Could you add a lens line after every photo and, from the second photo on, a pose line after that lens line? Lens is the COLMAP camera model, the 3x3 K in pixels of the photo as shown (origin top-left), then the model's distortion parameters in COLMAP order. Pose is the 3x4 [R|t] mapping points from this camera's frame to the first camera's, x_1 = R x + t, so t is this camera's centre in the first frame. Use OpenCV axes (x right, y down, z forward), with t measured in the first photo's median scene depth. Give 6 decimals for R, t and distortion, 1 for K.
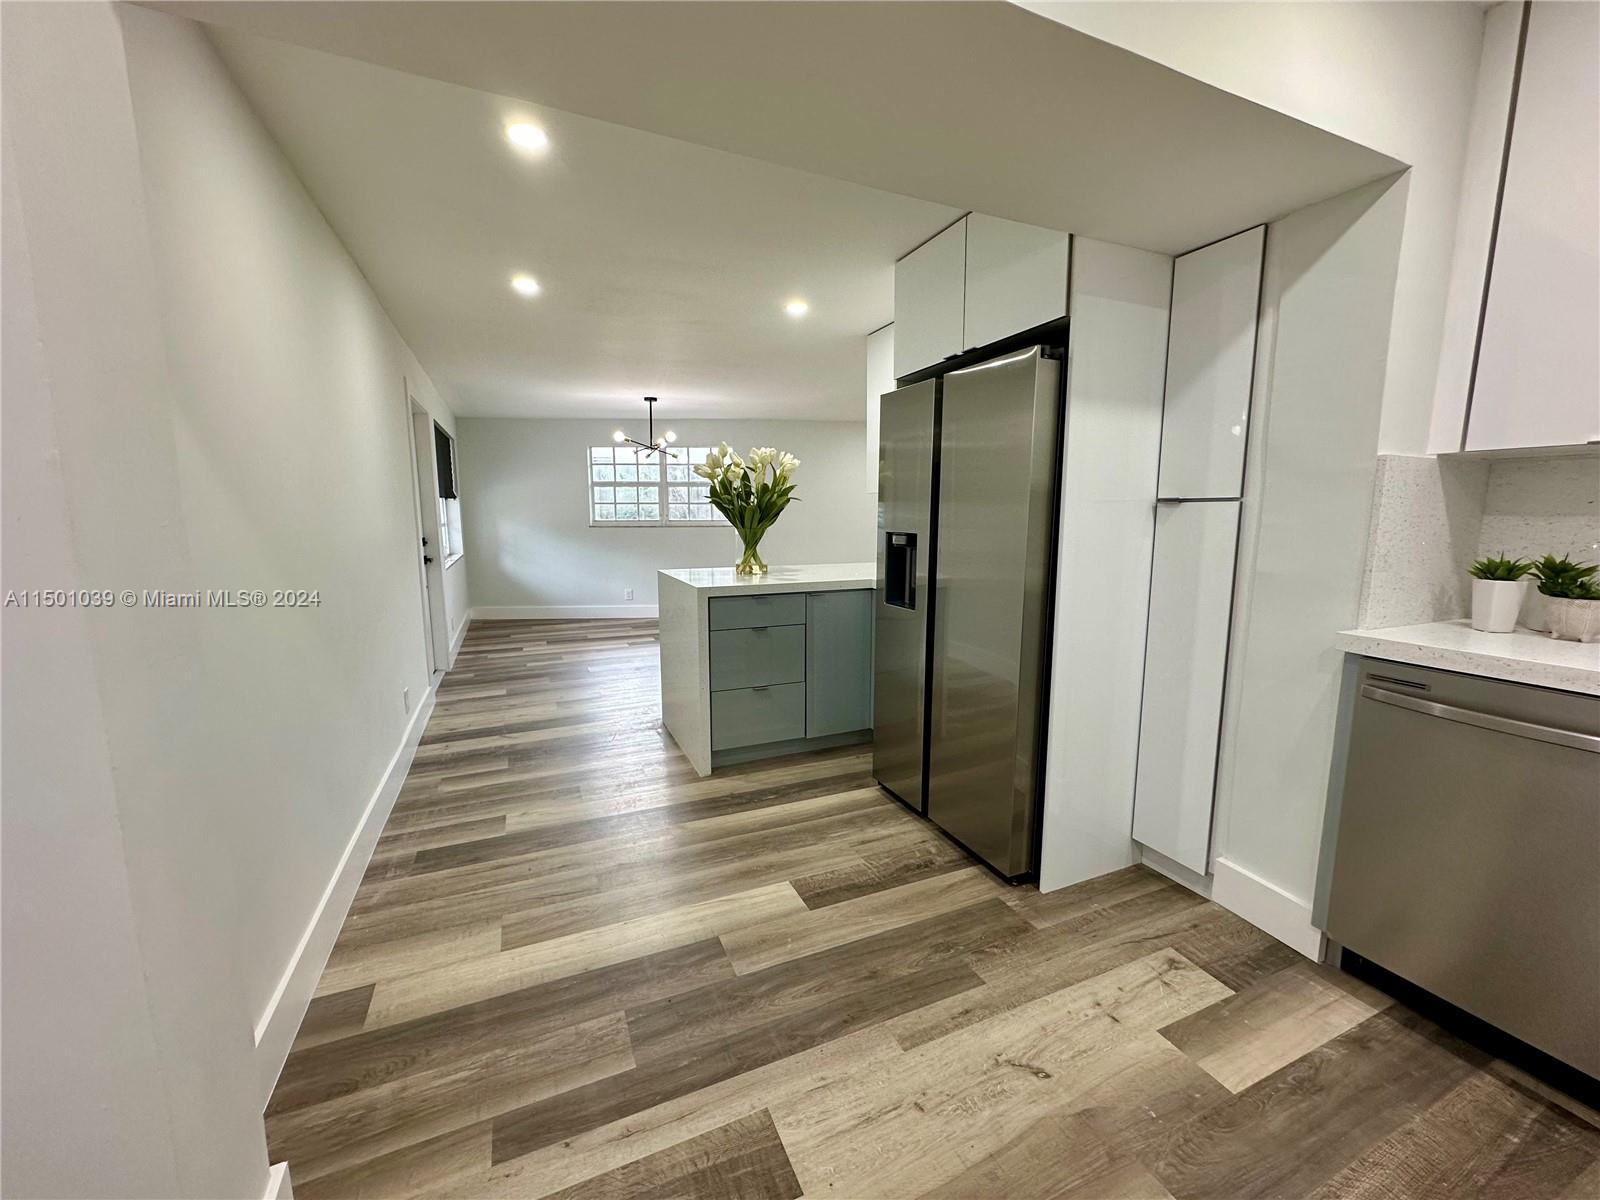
lens RADIAL K [[638.9, 0, 798.7], [0, 638.9, 600.5], [0, 0, 1]] dist [-0.003559, 0.001384]
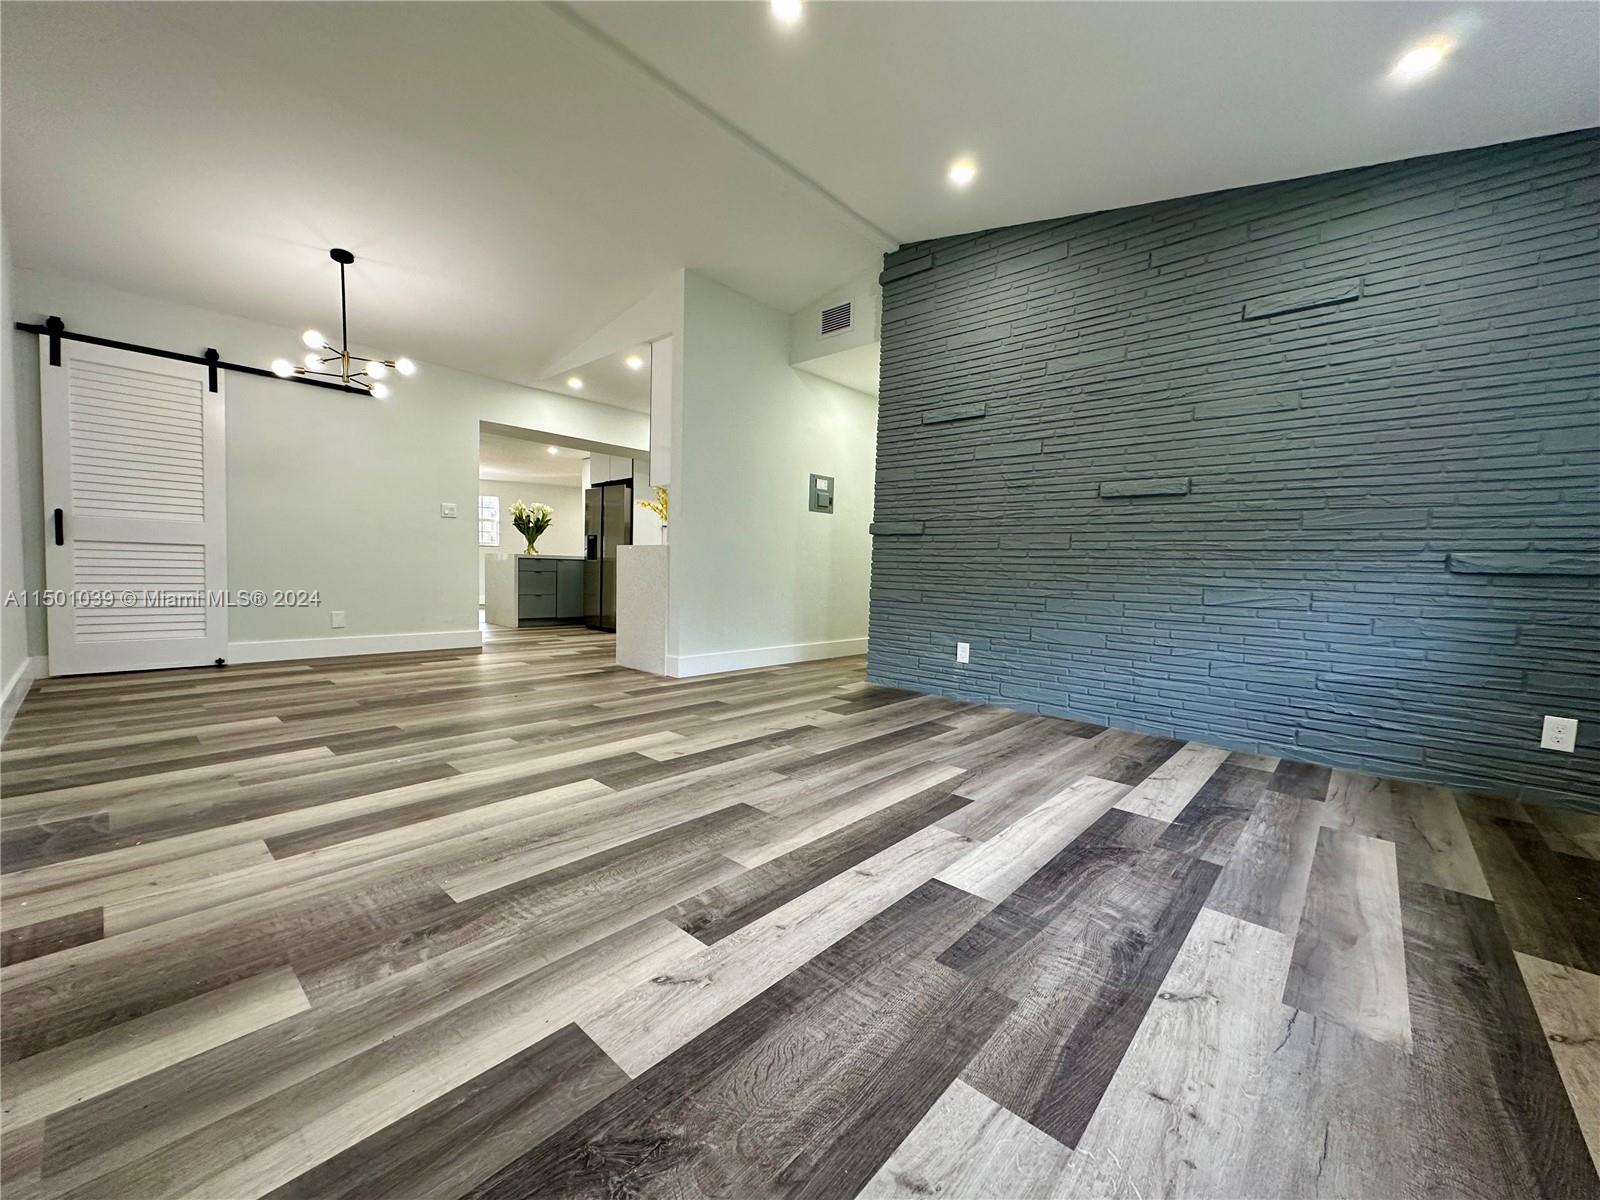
lens RADIAL K [[638.9, 0, 799.4], [0, 638.9, 597.7], [0, 0, 1]] dist [-0.003559, 0.001384]
pose [[0.915583, 0.015897, 0.401814, -0.141605], [0.021884, 0.995768, -0.089260, 0.451740], [-0.401532, 0.090518, 0.911361, -1.991746]]
